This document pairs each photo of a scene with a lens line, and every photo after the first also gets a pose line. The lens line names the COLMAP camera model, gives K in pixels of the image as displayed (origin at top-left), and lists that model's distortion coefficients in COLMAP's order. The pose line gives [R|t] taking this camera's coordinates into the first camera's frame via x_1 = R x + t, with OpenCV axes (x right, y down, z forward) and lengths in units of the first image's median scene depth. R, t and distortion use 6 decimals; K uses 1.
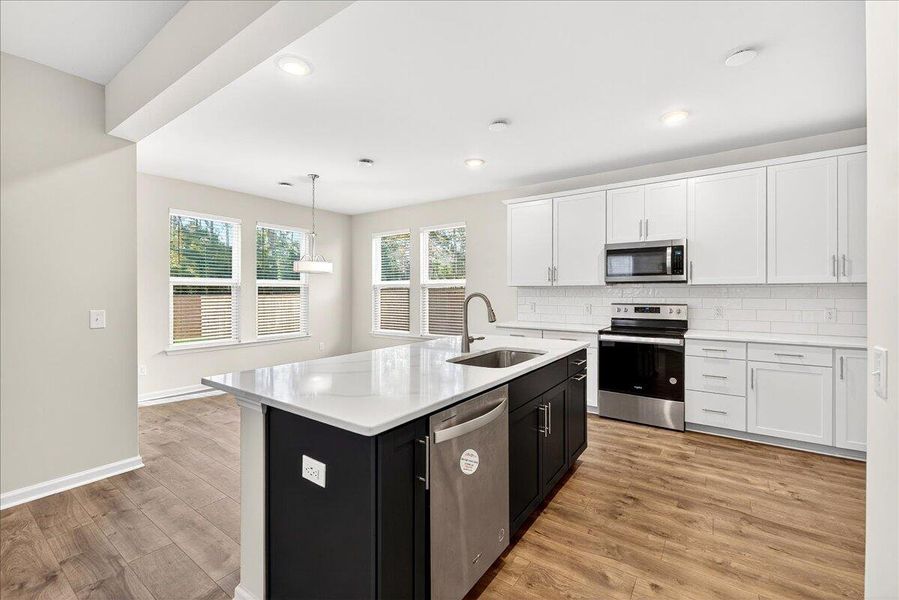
lens RADIAL K [[374.3, 0, 451.7], [0, 374.3, 290.5], [0, 0, 1]] dist [0.000177, -0.001139]
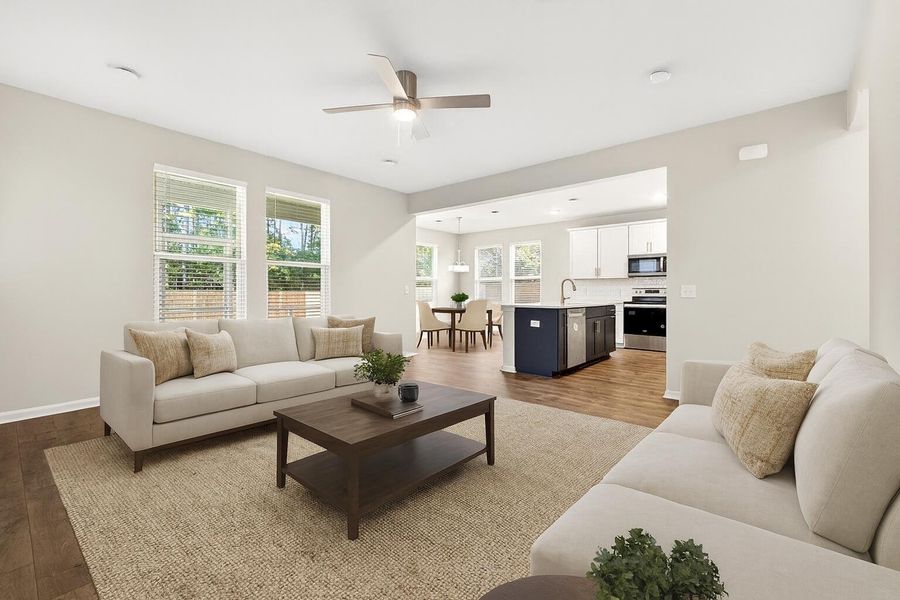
lens RADIAL K [[388.2, 0, 442.1], [0, 388.2, 291.3], [0, 0, 1]] dist [0.001032, 0.000024]
pose [[0.994795, -0.004280, -0.101807, -0.293935], [0.005228, 0.999945, 0.009047, 0.028445], [0.101763, -0.009532, 0.994763, -0.960524]]
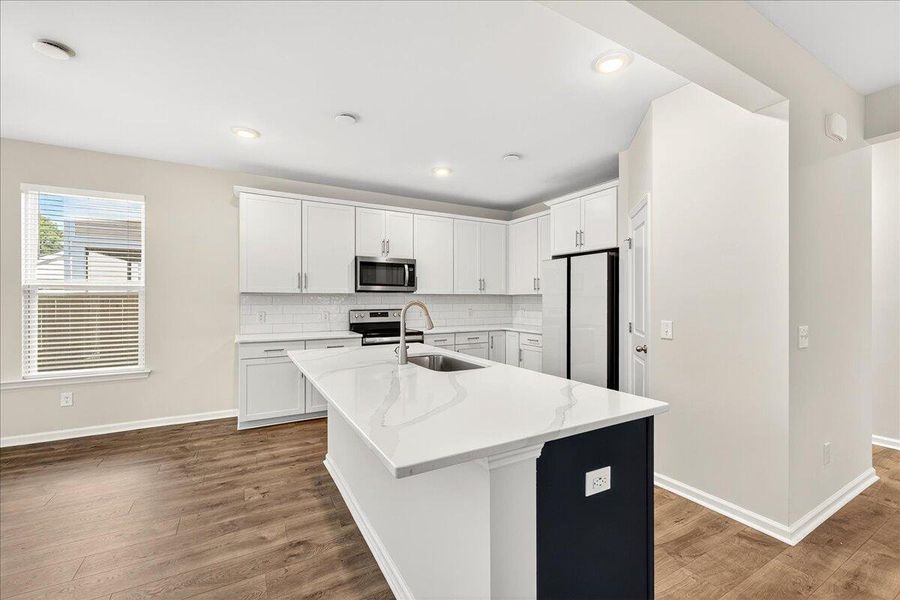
lens RADIAL K [[374.7, 0, 442.0], [0, 374.7, 297.8], [0, 0, 1]] dist [0.000177, -0.001139]
pose [[0.446522, 0.003376, 0.894766, -0.445825], [-0.003441, 0.999992, -0.002056, -0.000041], [-0.894766, -0.002161, 0.446530, 0.285929]]
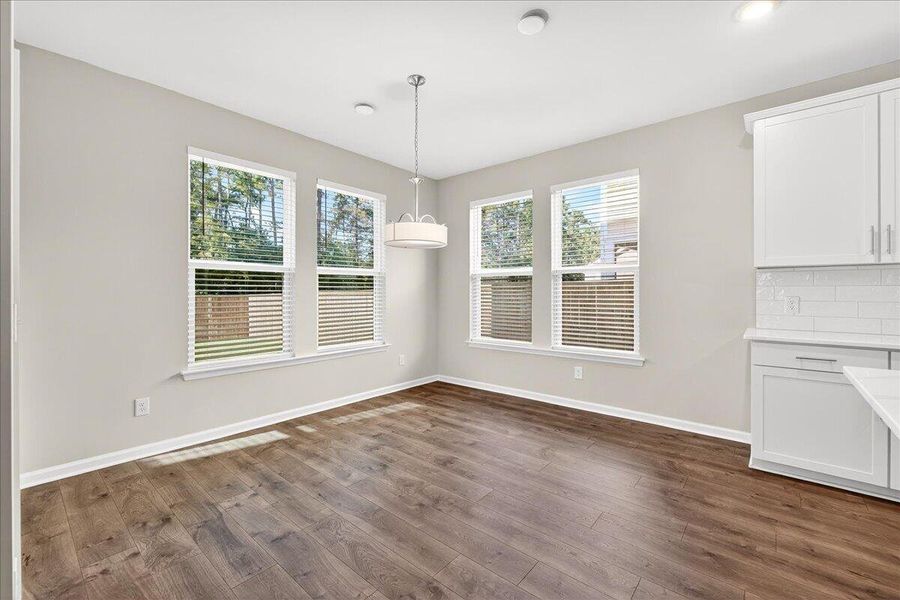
lens RADIAL K [[374.7, 0, 458.4], [0, 374.7, 291.6], [0, 0, 1]] dist [0.000177, -0.001139]
pose [[0.995857, -0.002210, -0.090905, -0.278695], [0.002488, 0.999993, 0.002941, 0.025478], [0.090897, -0.003155, 0.995855, 0.470307]]
